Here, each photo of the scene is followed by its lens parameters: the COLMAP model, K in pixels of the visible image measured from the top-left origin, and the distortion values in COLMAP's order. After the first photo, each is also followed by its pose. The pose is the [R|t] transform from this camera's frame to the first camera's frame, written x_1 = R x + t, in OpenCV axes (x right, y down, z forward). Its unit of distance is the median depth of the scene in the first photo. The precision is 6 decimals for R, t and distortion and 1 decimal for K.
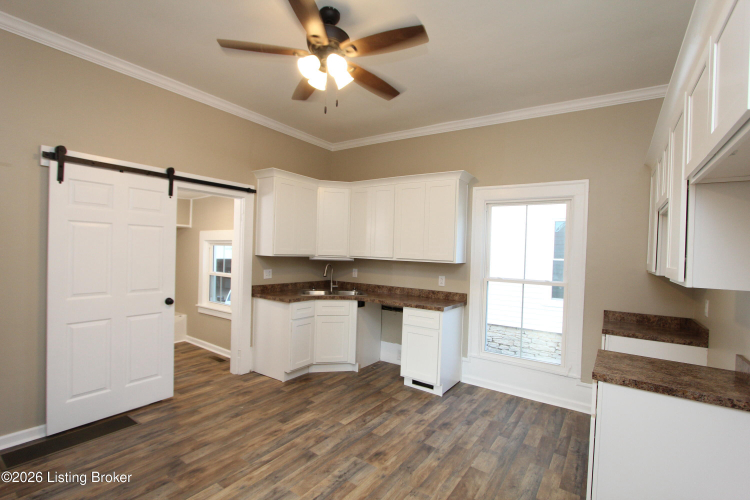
lens RADIAL K [[344.1, 0, 393.6], [0, 344.1, 244.3], [0, 0, 1]] dist [-0.013483, -0.000903]
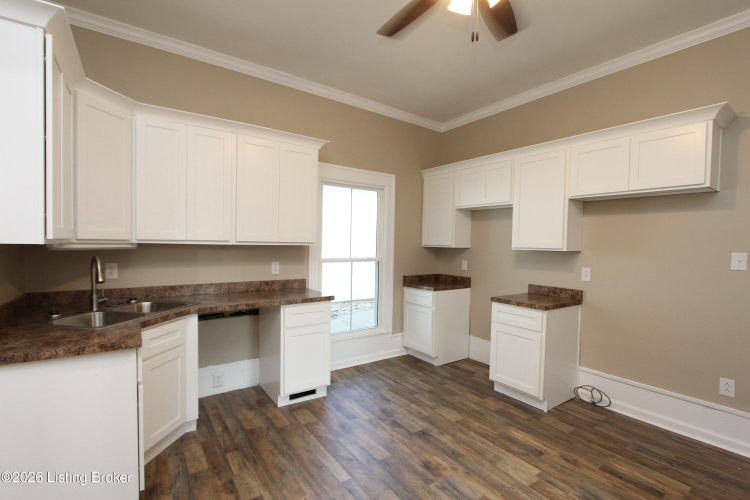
lens RADIAL K [[344.1, 0, 359.3], [0, 344.1, 246.0], [0, 0, 1]] dist [-0.013483, -0.000903]
pose [[0.381344, -0.042563, 0.923453, -0.639367], [-0.026471, 0.998027, 0.056931, 0.004262], [-0.924054, -0.046155, 0.379465, 0.612047]]
